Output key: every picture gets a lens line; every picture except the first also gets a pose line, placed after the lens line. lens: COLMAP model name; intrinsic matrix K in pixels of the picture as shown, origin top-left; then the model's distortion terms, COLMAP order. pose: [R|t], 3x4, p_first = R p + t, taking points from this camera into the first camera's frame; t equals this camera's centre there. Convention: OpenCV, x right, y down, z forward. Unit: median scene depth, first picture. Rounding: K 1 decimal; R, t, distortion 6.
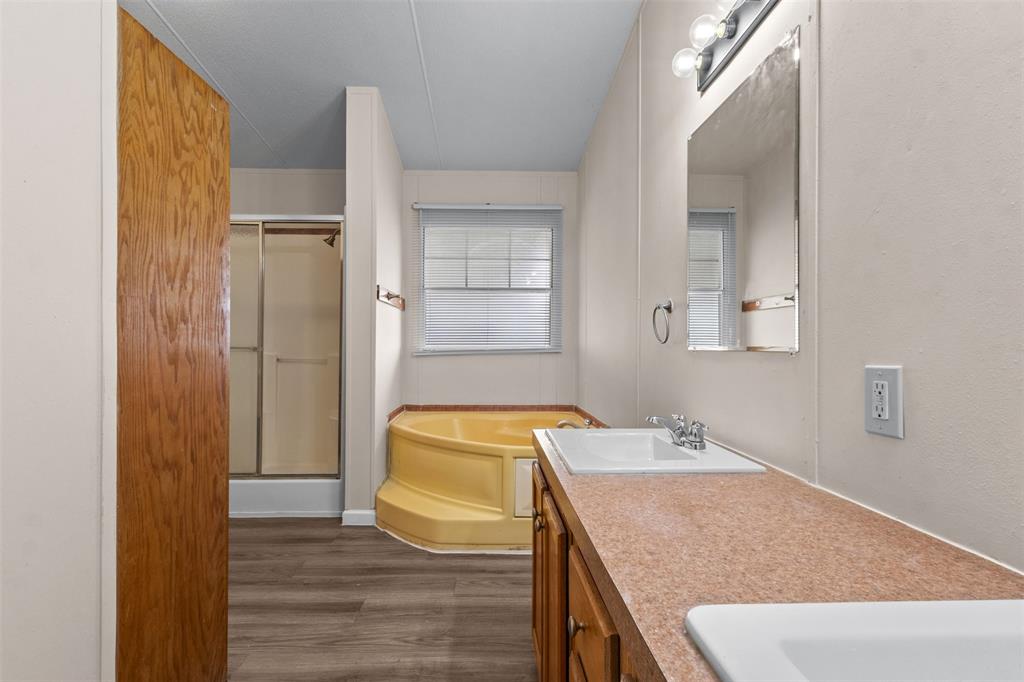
lens RADIAL K [[472.8, 0, 509.9], [0, 472.8, 341.3], [0, 0, 1]] dist [0.004375, 0.001608]
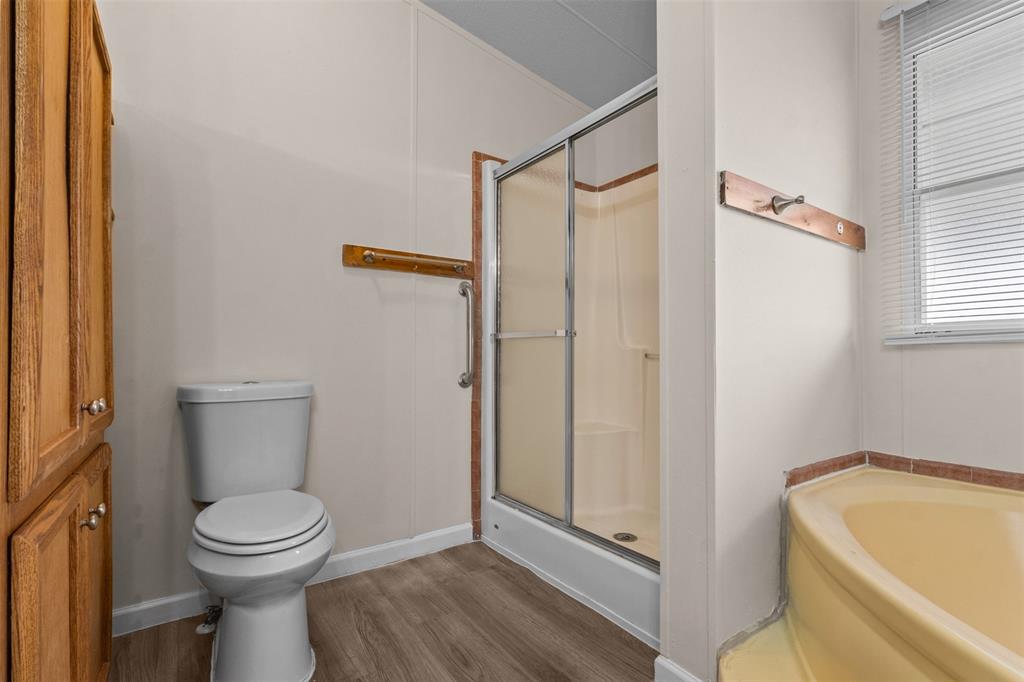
lens RADIAL K [[472.8, 0, 507.9], [0, 472.8, 348.6], [0, 0, 1]] dist [0.004375, 0.001608]
pose [[0.527541, -0.018987, -0.849317, -0.010924], [0.006032, 0.999809, -0.018605, 0.040576], [0.849508, 0.004692, 0.527554, 0.468769]]
